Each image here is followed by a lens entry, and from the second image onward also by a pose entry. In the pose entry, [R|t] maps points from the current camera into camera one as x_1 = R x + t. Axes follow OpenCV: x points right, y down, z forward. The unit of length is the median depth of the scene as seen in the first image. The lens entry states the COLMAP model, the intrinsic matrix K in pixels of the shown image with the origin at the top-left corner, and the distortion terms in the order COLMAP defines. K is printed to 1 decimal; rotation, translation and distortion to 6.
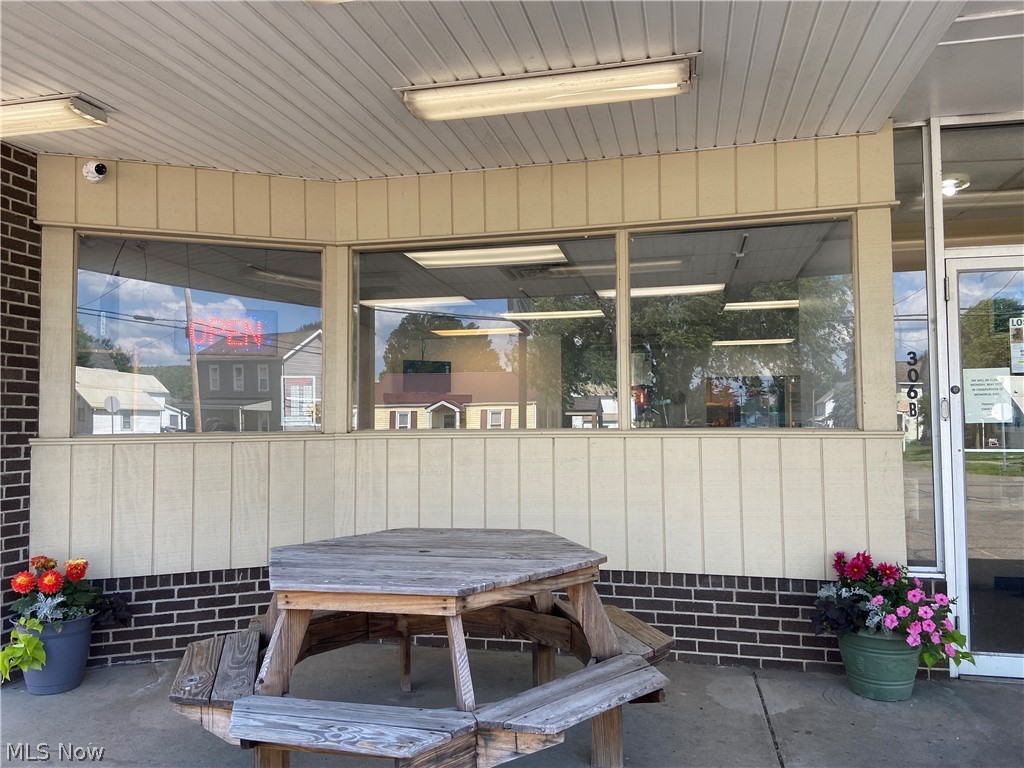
lens RADIAL K [[770.5, 0, 509.3], [0, 770.5, 384.2], [0, 0, 1]] dist [0.102277, -0.119245]
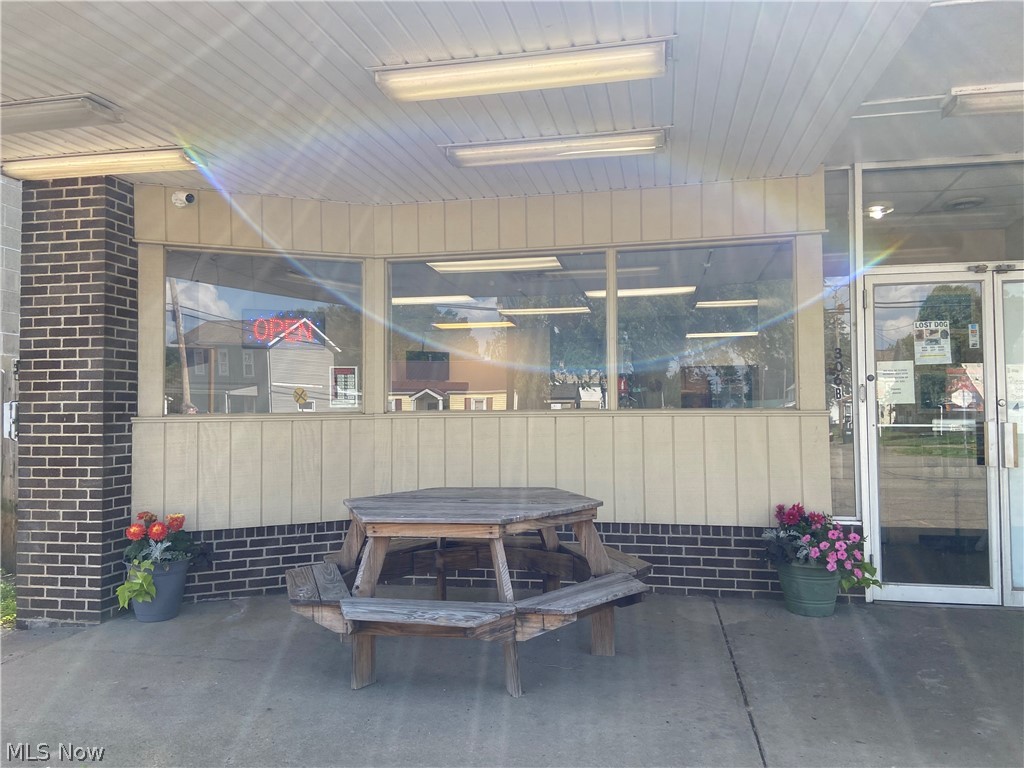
lens RADIAL K [[770.5, 0, 515.4], [0, 770.5, 379.5], [0, 0, 1]] dist [0.102277, -0.119245]
pose [[0.999316, 0.000342, 0.036985, -0.055221], [-0.000659, 0.999963, 0.008570, -0.000816], [-0.036981, -0.008589, 0.999279, -0.242974]]
